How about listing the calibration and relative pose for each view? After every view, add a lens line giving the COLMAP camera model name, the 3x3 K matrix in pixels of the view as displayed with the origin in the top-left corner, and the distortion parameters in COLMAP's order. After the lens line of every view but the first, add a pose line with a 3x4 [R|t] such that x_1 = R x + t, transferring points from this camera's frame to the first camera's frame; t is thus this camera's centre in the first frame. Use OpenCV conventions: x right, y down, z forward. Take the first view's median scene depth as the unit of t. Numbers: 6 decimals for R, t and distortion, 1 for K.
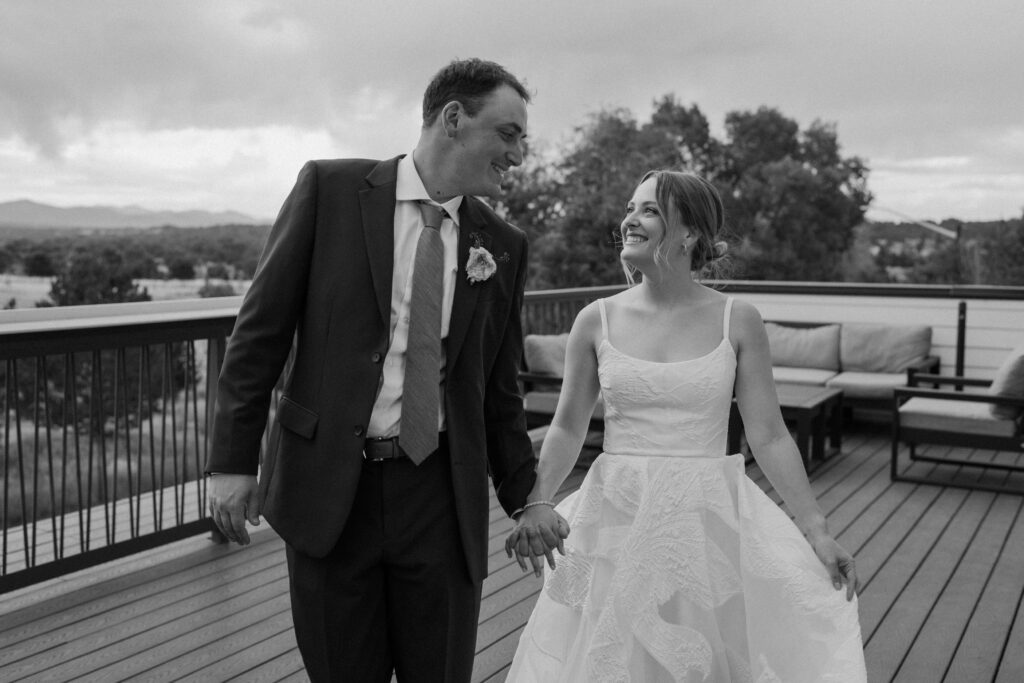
lens RADIAL K [[1080.5, 0, 512.0], [0, 1080.5, 341.5], [0, 0, 1]] dist [0.007739, 0.010256]
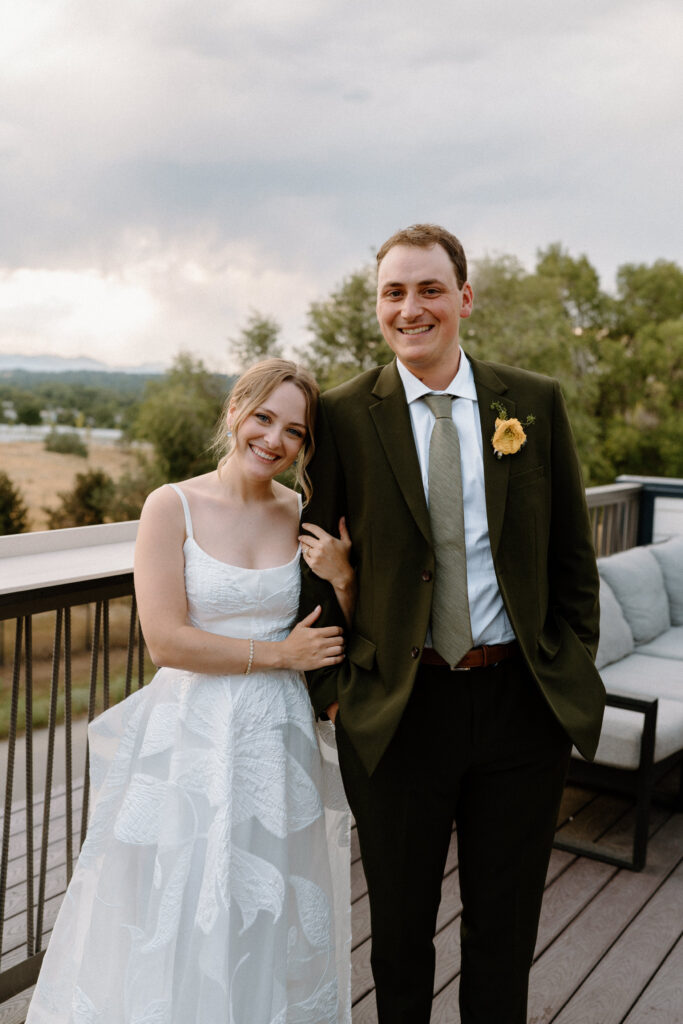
lens RADIAL K [[1041.4, 0, 340.5], [0, 1041.4, 484.3], [0, 0, 1]] dist [0.015644, 0.017268]
pose [[0.999246, 0.034219, -0.018332, -0.013609], [-0.034331, 0.999394, -0.005814, -0.016022], [0.018122, 0.006439, 0.999815, 0.130635]]
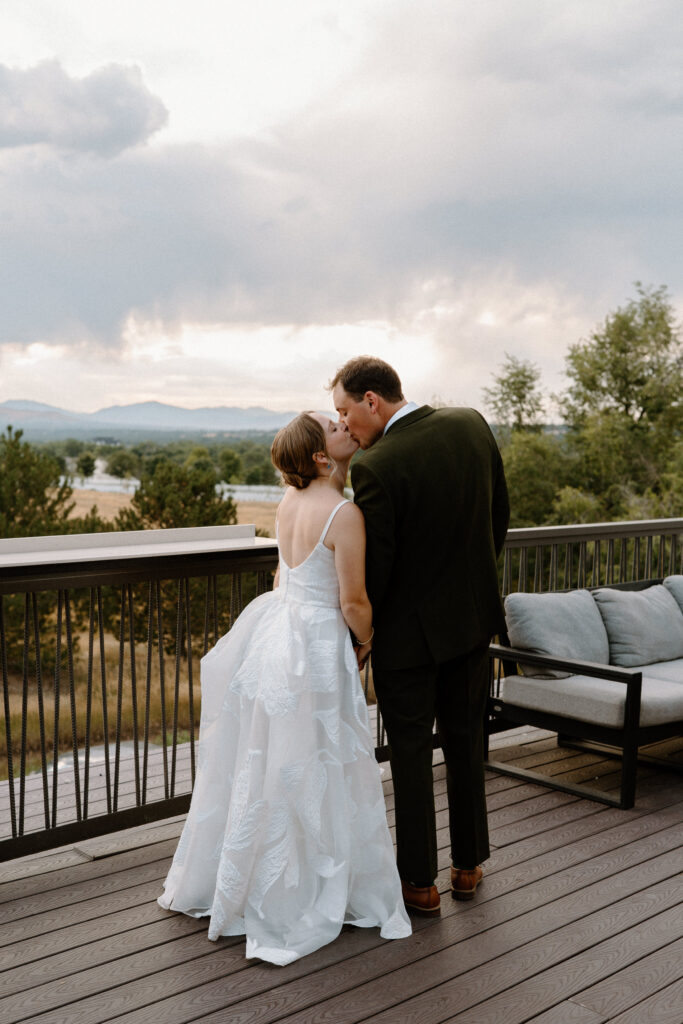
lens RADIAL K [[1150.9, 0, 342.0], [0, 1150.9, 581.3], [0, 0, 1]] dist [0.021619, -0.000312]
pose [[0.956482, 0.038557, -0.289231, 0.034481], [-0.030920, 0.999043, 0.030928, -0.009101], [0.290147, -0.020639, 0.956759, 0.074480]]
